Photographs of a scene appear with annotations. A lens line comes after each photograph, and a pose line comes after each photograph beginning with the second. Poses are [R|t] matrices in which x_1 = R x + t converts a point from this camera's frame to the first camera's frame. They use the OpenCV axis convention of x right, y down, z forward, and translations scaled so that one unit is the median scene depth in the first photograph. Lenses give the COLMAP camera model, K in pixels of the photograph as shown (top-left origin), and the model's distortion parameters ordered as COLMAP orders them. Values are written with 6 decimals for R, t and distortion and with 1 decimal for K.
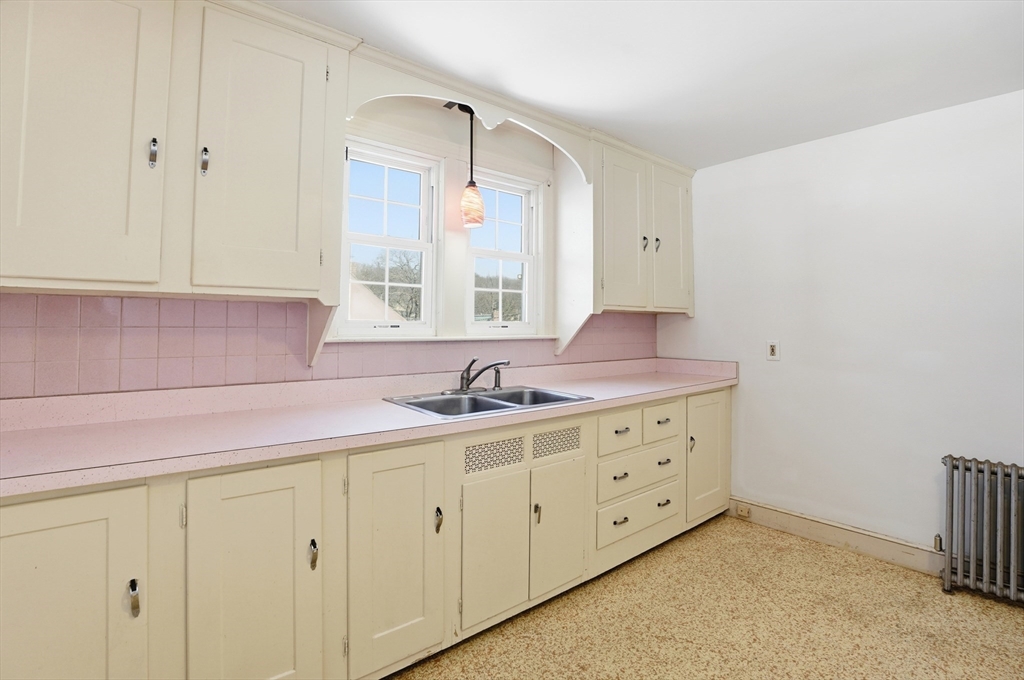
lens RADIAL K [[481.2, 0, 529.9], [0, 481.2, 312.2], [0, 0, 1]] dist [-0.069038, 0.018824]
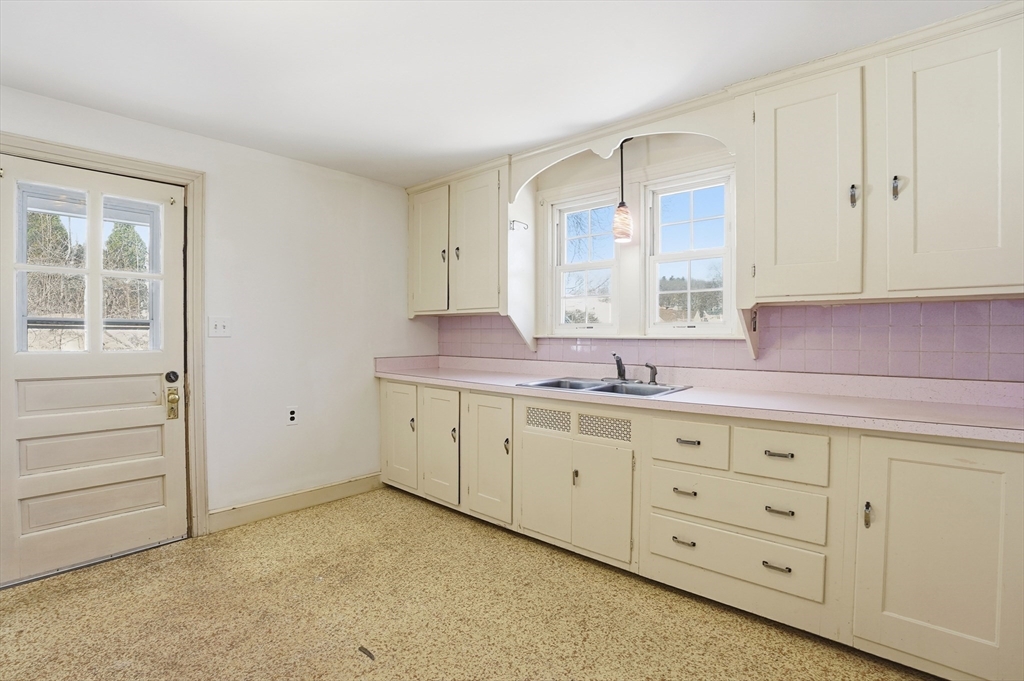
lens RADIAL K [[481.2, 0, 509.4], [0, 481.2, 347.5], [0, 0, 1]] dist [-0.069038, 0.018824]
pose [[0.149209, 0.023756, -0.988520, 1.021418], [0.026285, 0.999263, 0.027981, 0.042383], [0.988456, -0.030159, 0.148474, 0.560061]]
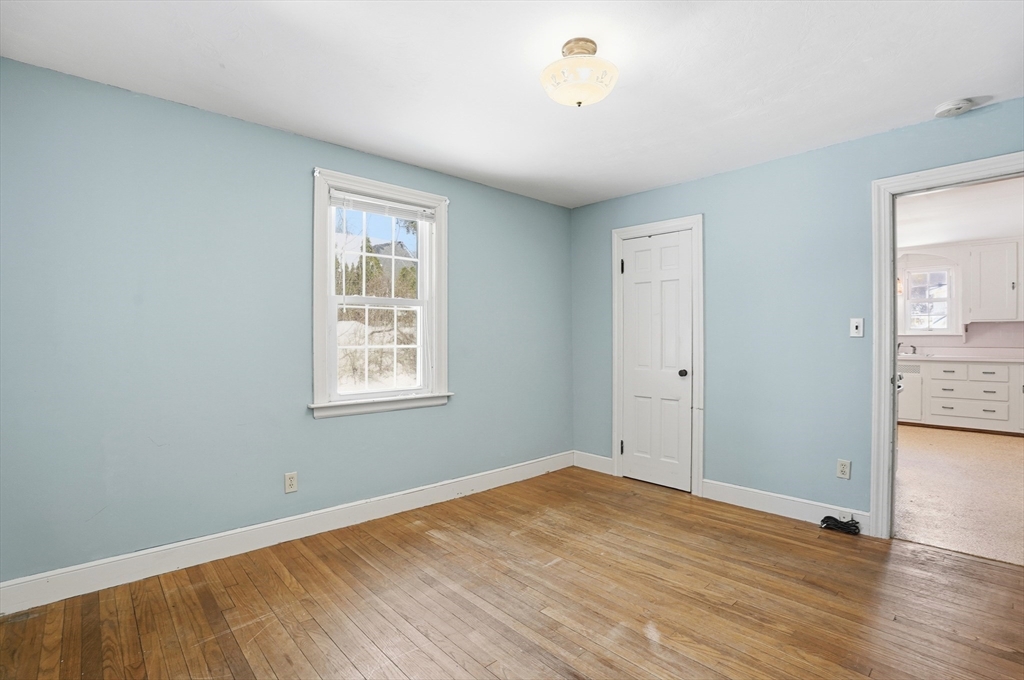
lens RADIAL K [[481.2, 0, 509.6], [0, 481.2, 338.2], [0, 0, 1]] dist [-0.069038, 0.018824]
pose [[0.054361, 0.003239, -0.998516, 2.493795], [0.035060, 0.999372, 0.005150, -0.016964], [0.997906, -0.035288, 0.054214, -1.430678]]
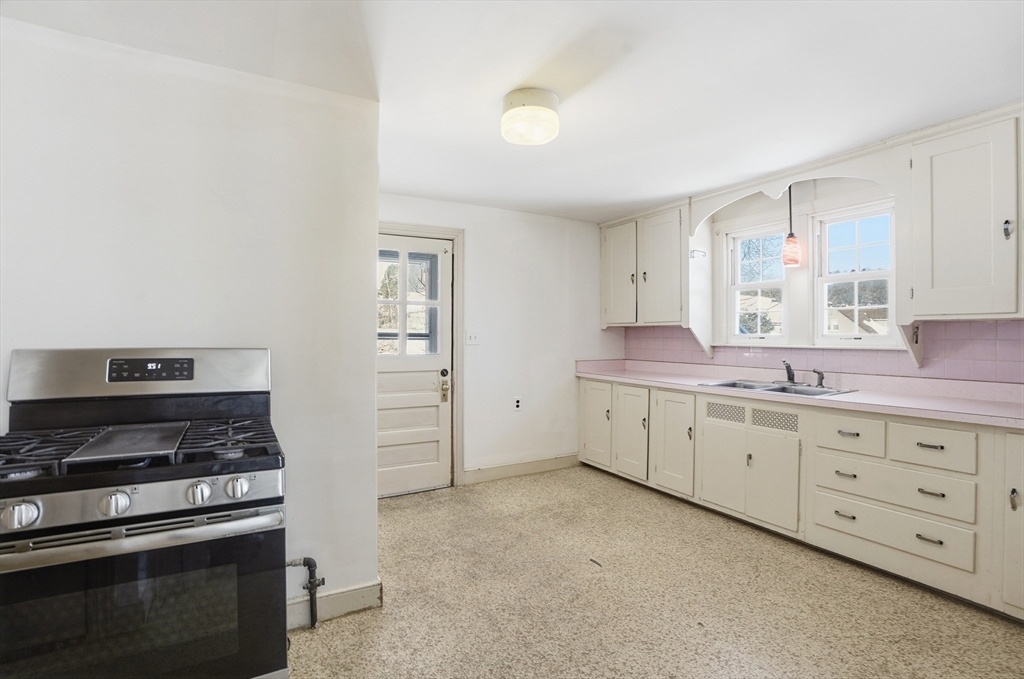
lens RADIAL K [[481.2, 0, 507.8], [0, 481.2, 338.4], [0, 0, 1]] dist [-0.069038, 0.018824]
pose [[-0.175556, 0.002741, -0.984466, 1.394595], [0.026245, 0.999654, -0.001897, 0.013256], [0.984120, -0.026170, -0.175567, 0.435563]]
